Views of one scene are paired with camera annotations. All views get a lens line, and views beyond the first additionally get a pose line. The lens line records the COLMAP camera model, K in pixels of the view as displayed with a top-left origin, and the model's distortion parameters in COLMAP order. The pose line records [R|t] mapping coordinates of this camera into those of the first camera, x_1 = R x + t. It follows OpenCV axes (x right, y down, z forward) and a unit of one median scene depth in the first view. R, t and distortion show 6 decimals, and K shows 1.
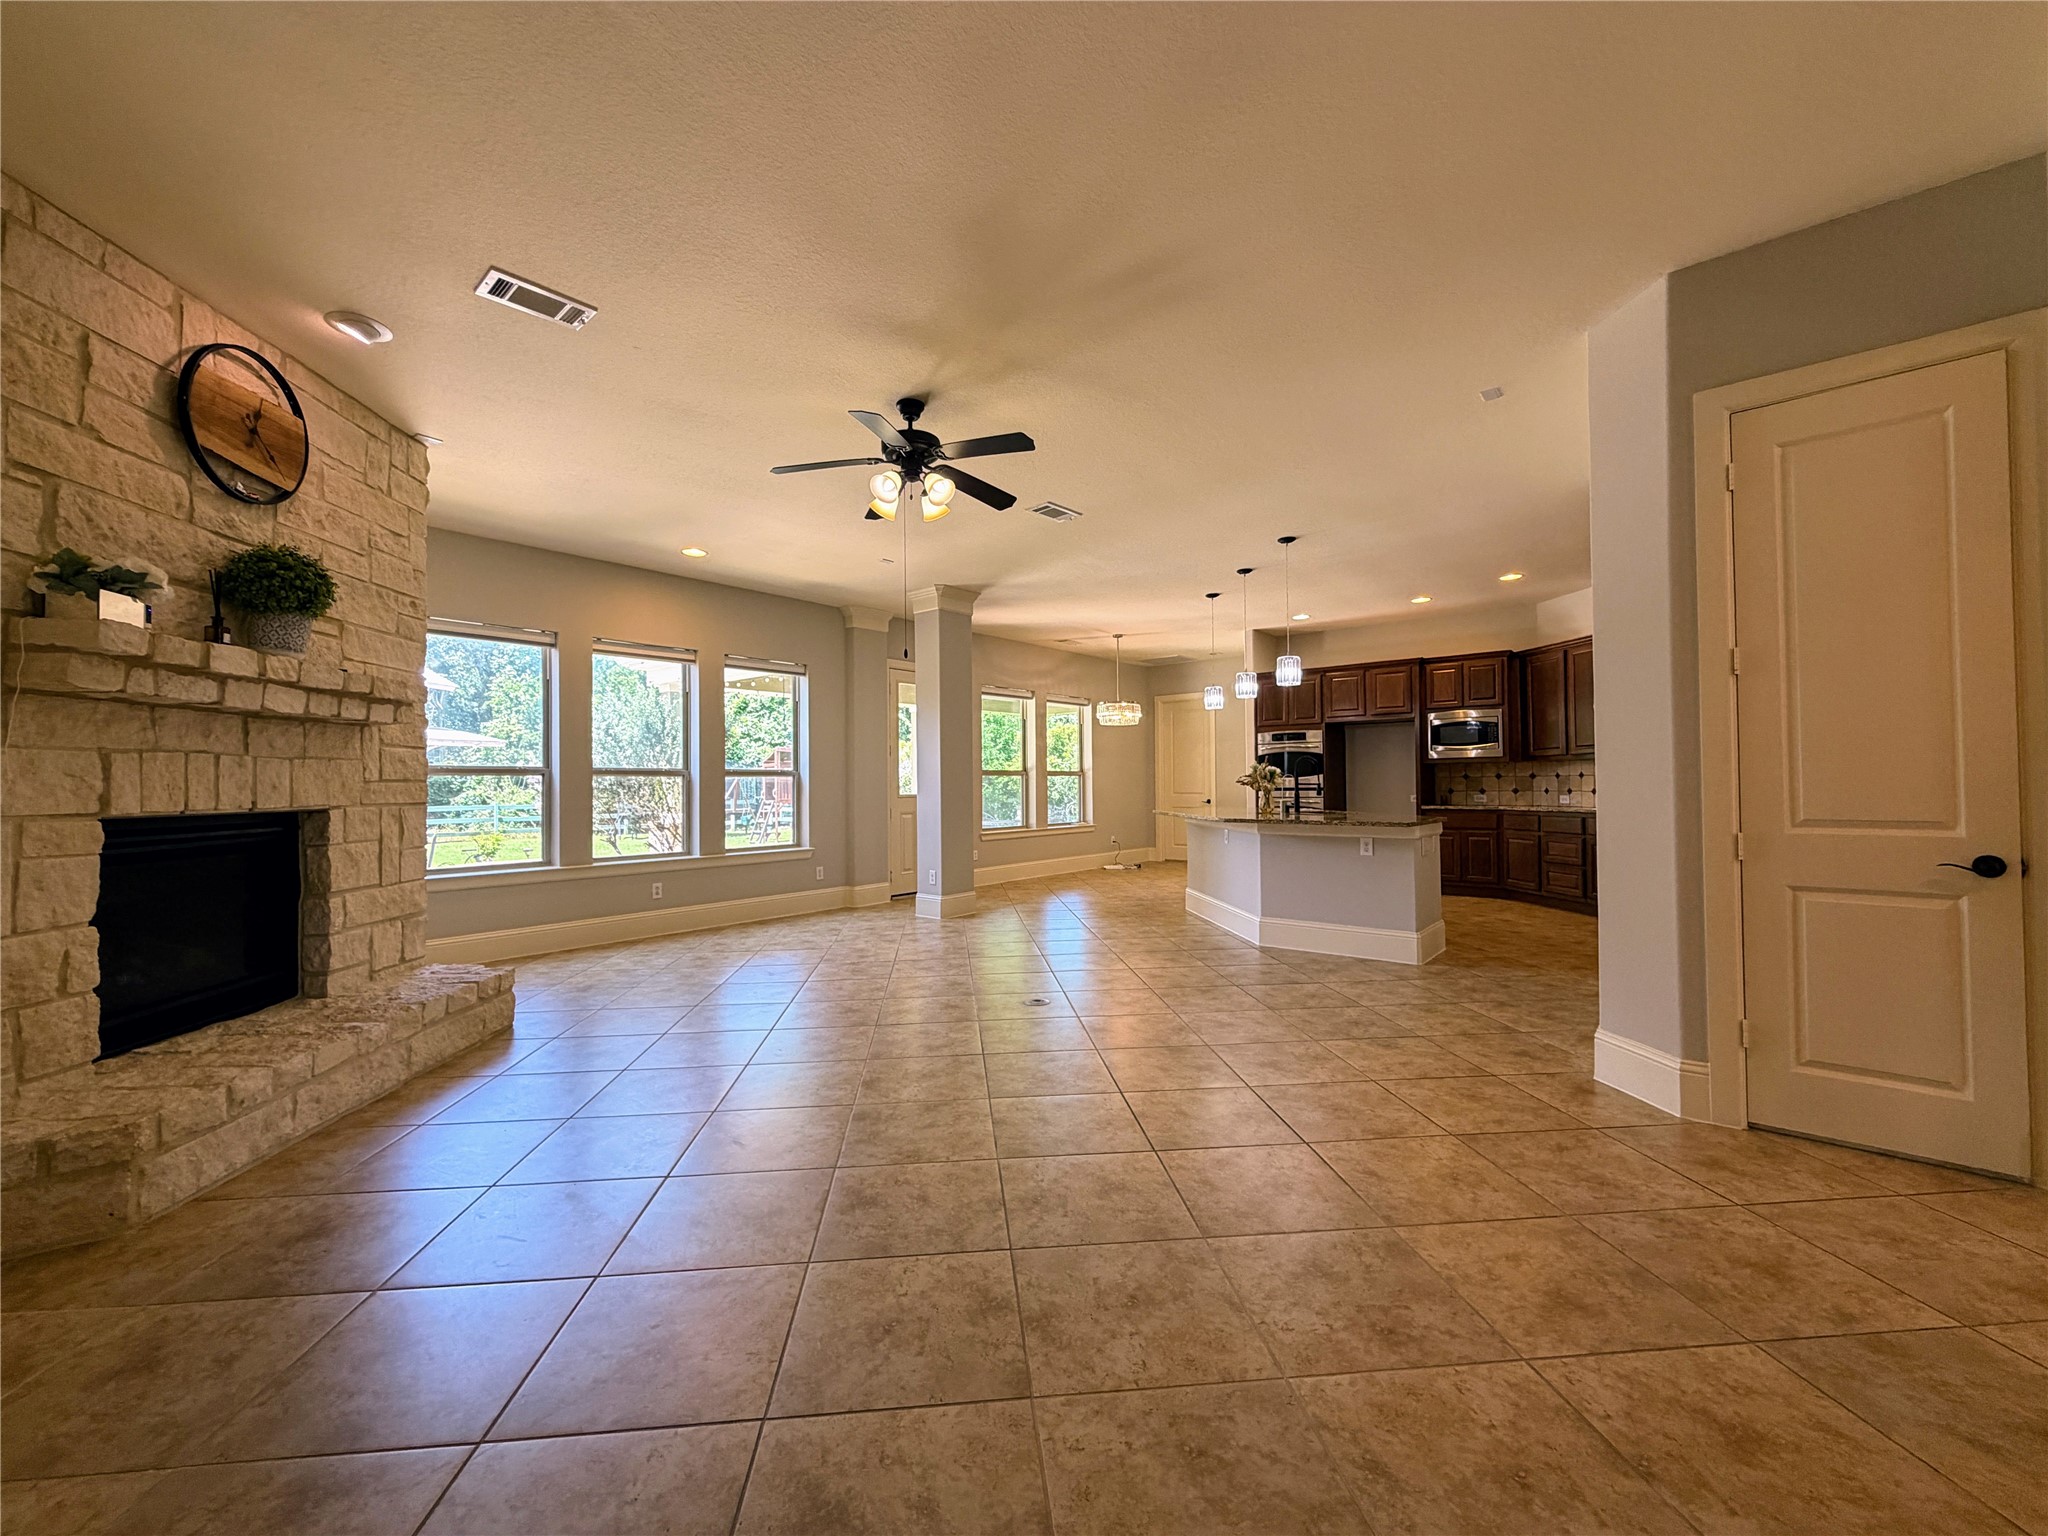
lens RADIAL K [[819.6, 0, 1020.1], [0, 819.6, 781.5], [0, 0, 1]] dist [0.000372, -0.000175]
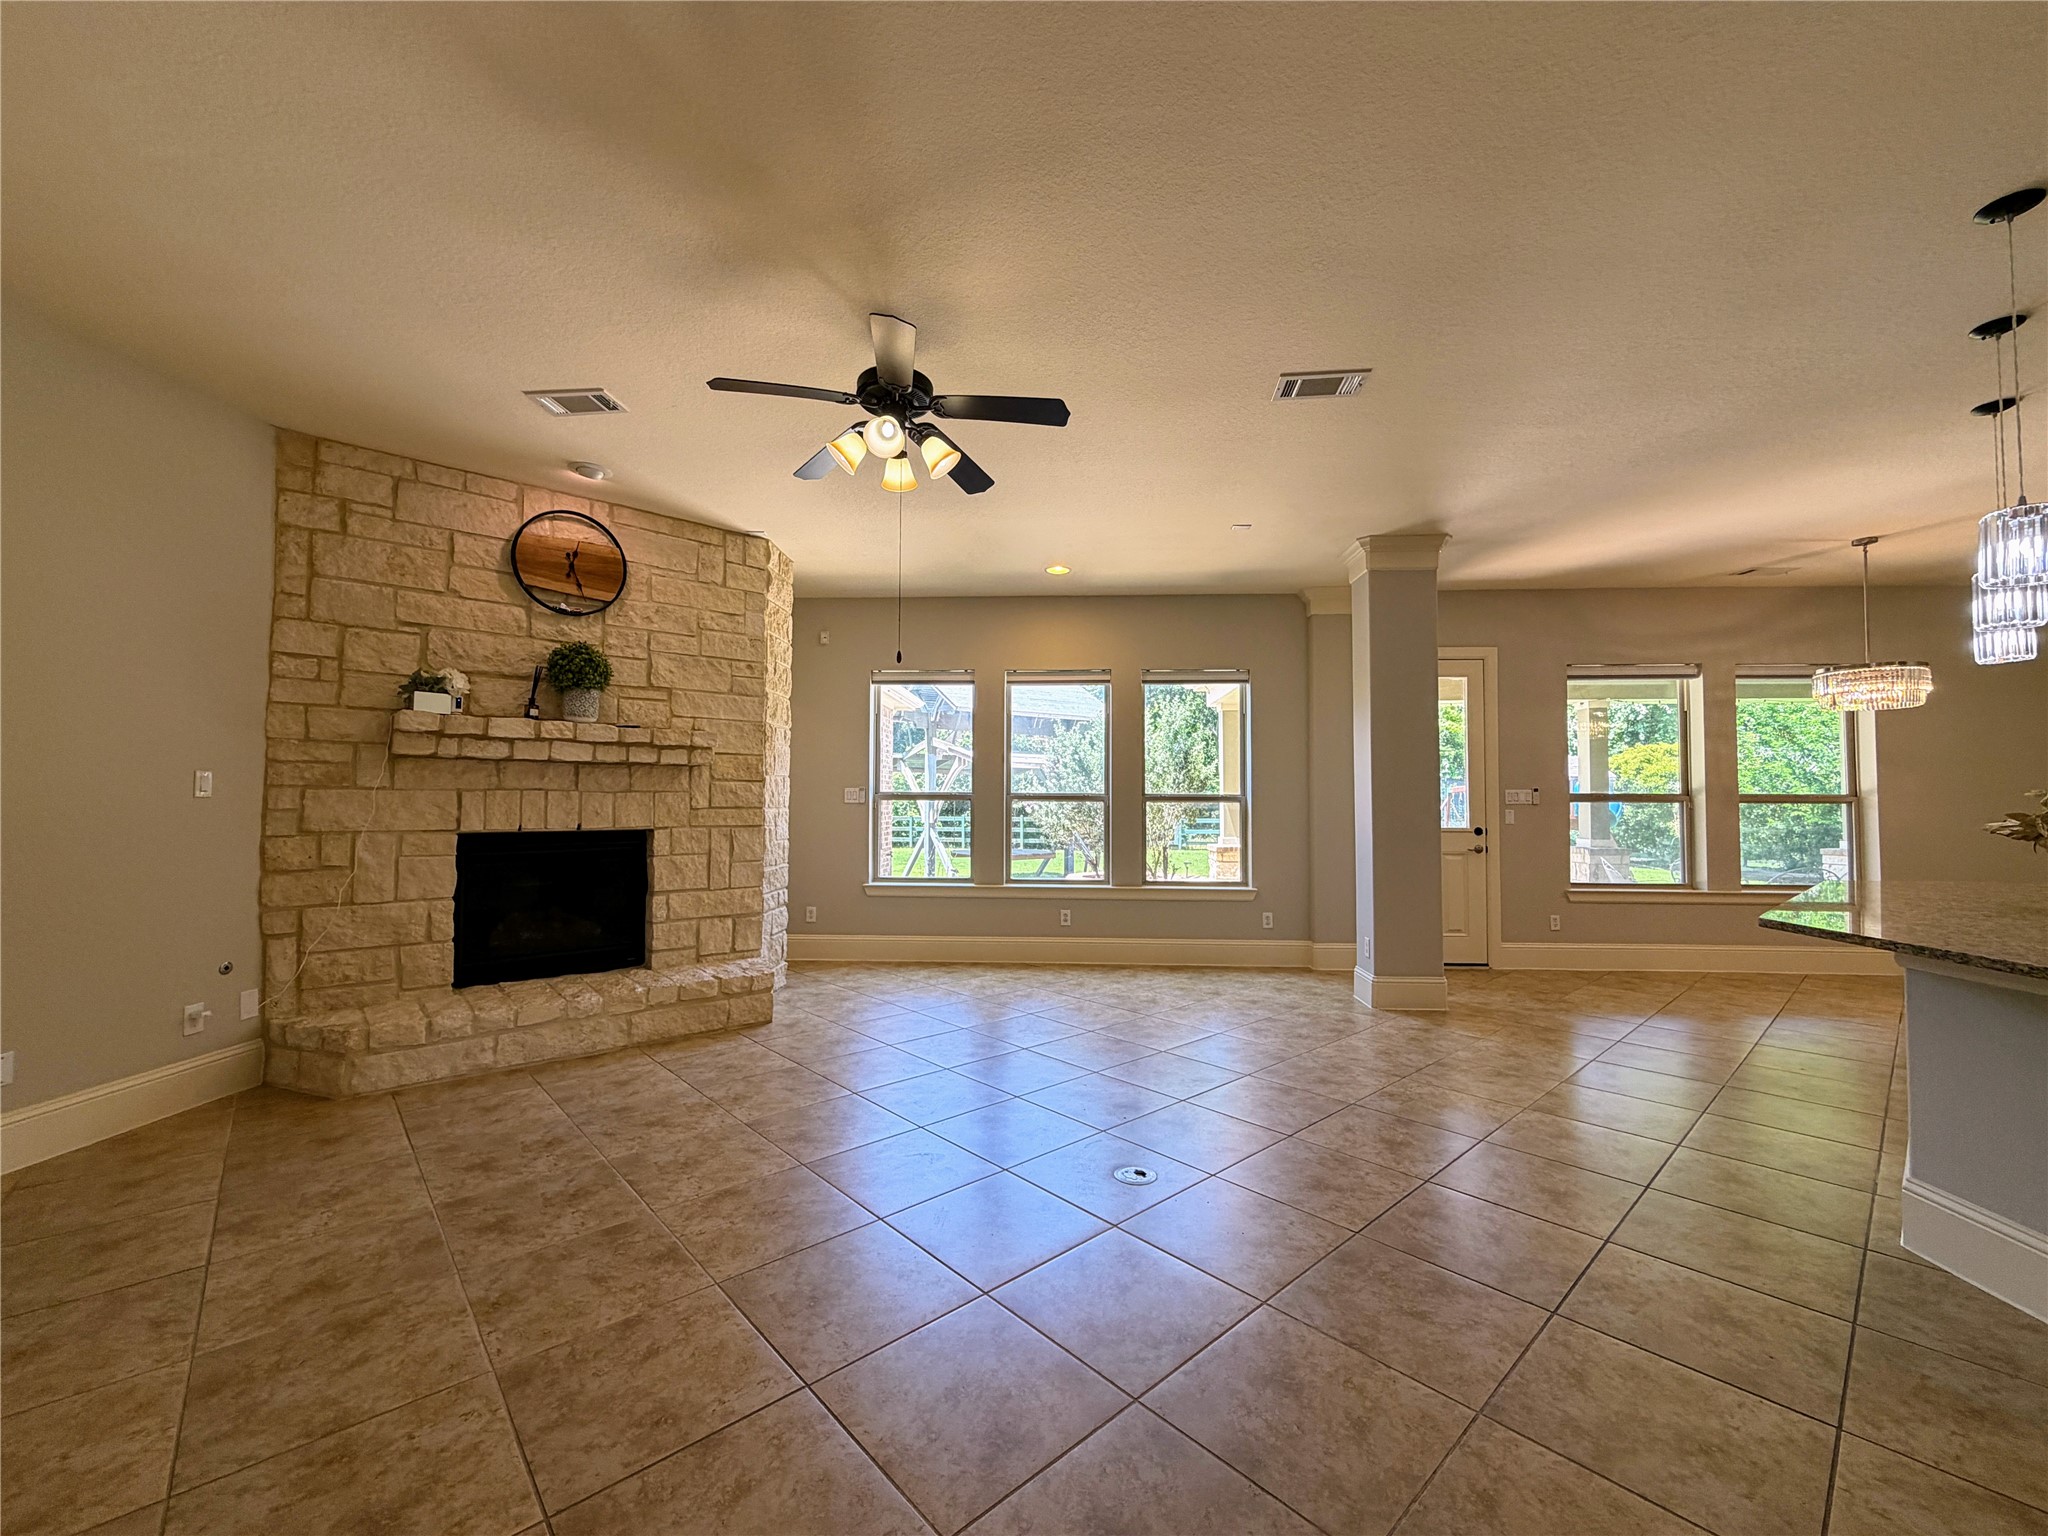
lens RADIAL K [[819.6, 0, 1018.6], [0, 819.6, 775.6], [0, 0, 1]] dist [0.000372, -0.000175]
pose [[0.595126, -0.013534, -0.803518, 0.636073], [-0.007508, 0.999721, -0.022399, -0.030603], [0.803597, 0.019363, 0.594858, 0.728478]]
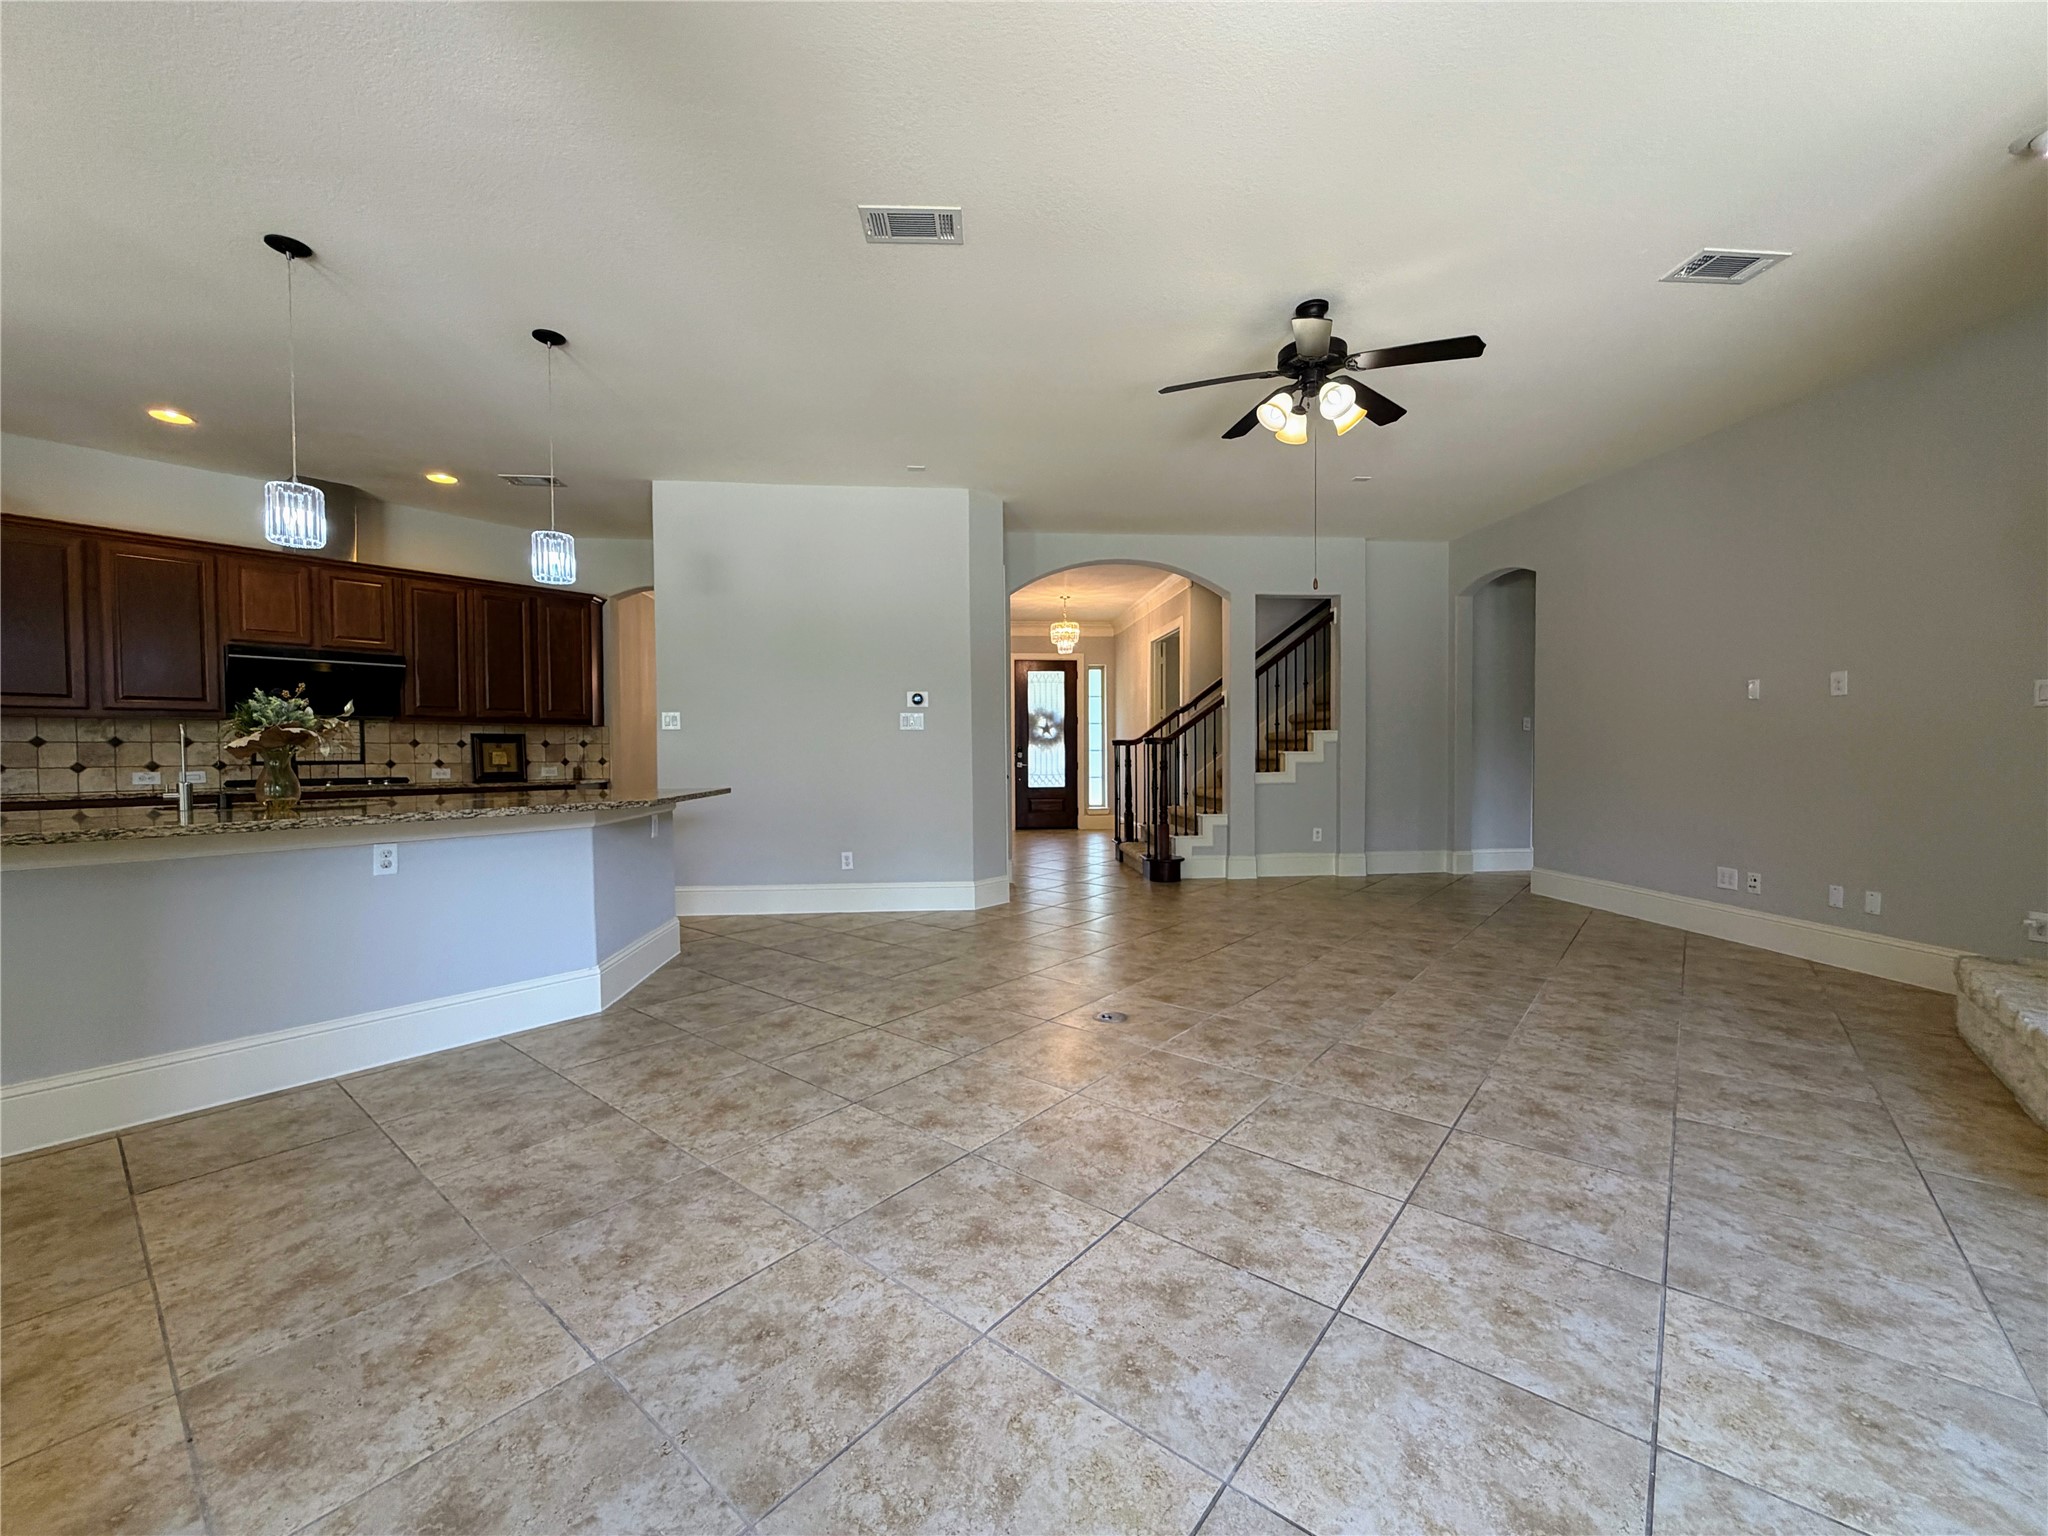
lens RADIAL K [[819.6, 0, 1013.8], [0, 819.6, 767.2], [0, 0, 1]] dist [0.000372, -0.000175]
pose [[-0.700795, 0.002548, 0.713358, -0.628162], [0.010885, 0.999915, 0.007122, 0.035460], [-0.713279, 0.012756, -0.700764, 2.142969]]
